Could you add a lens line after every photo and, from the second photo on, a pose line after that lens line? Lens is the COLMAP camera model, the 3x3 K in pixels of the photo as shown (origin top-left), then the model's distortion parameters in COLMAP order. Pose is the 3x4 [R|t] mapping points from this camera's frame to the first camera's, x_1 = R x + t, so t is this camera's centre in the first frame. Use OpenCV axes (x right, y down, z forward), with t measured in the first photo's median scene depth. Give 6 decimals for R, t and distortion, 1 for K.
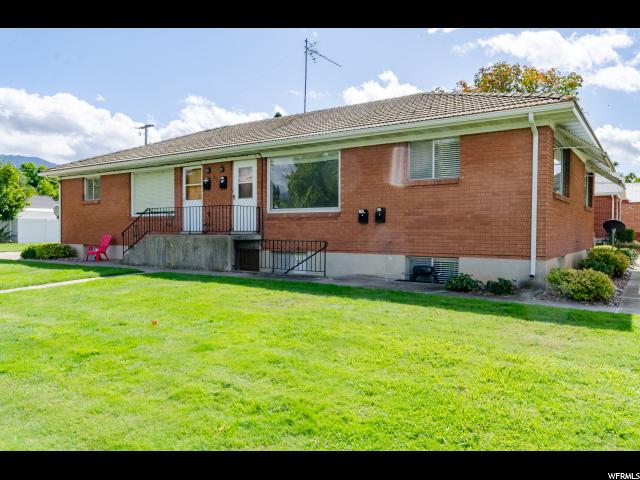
lens RADIAL K [[479.2, 0, 319.1], [0, 479.2, 236.3], [0, 0, 1]] dist [-0.004904, 0.000512]
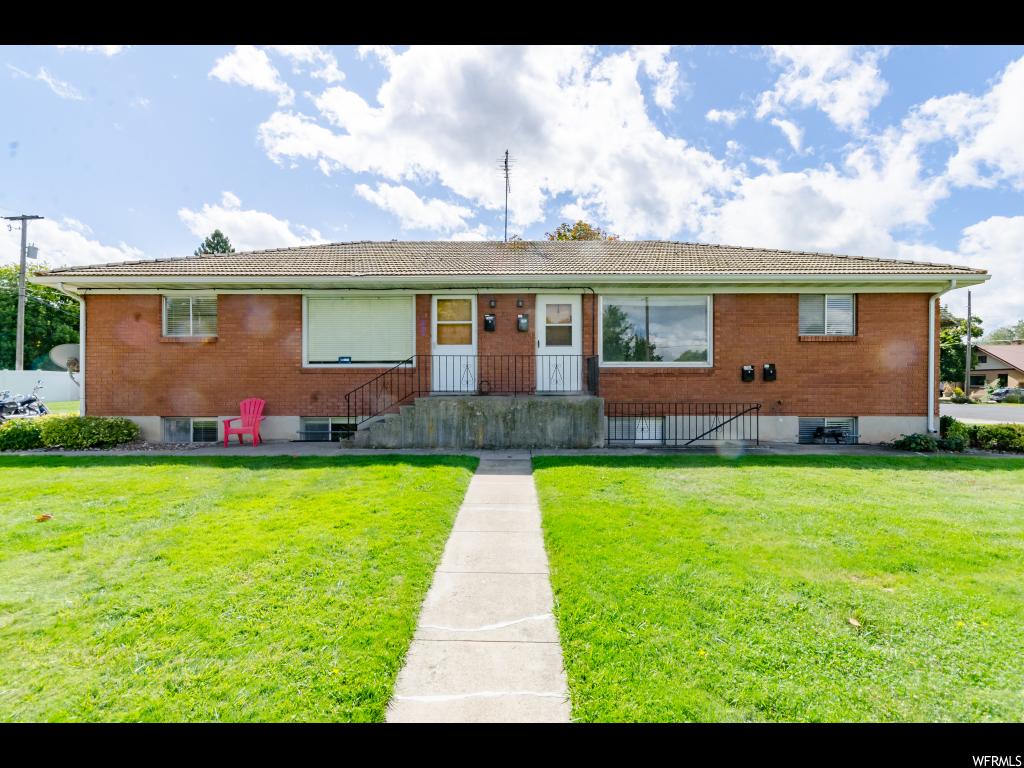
lens RADIAL K [[493.4, 0, 514.1], [0, 493.4, 385.0], [0, 0, 1]] dist [-0.000029, 0.001009]
pose [[0.827574, -0.003210, 0.561348, -0.632425], [0.009382, 0.999923, -0.008113, -0.013871], [-0.561278, 0.011981, 0.827540, 0.406523]]
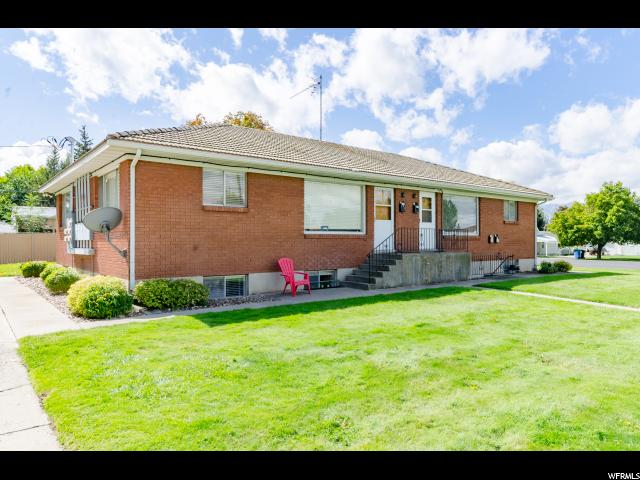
lens RADIAL K [[456.3, 0, 322.0], [0, 456.3, 241.6], [0, 0, 1]] dist [-0.004392, -0.002506]
pose [[0.279464, -0.005131, 0.960142, -1.349565], [0.013232, 0.999911, 0.001492, -0.034843], [-0.960065, 0.012288, 0.279507, 0.922054]]
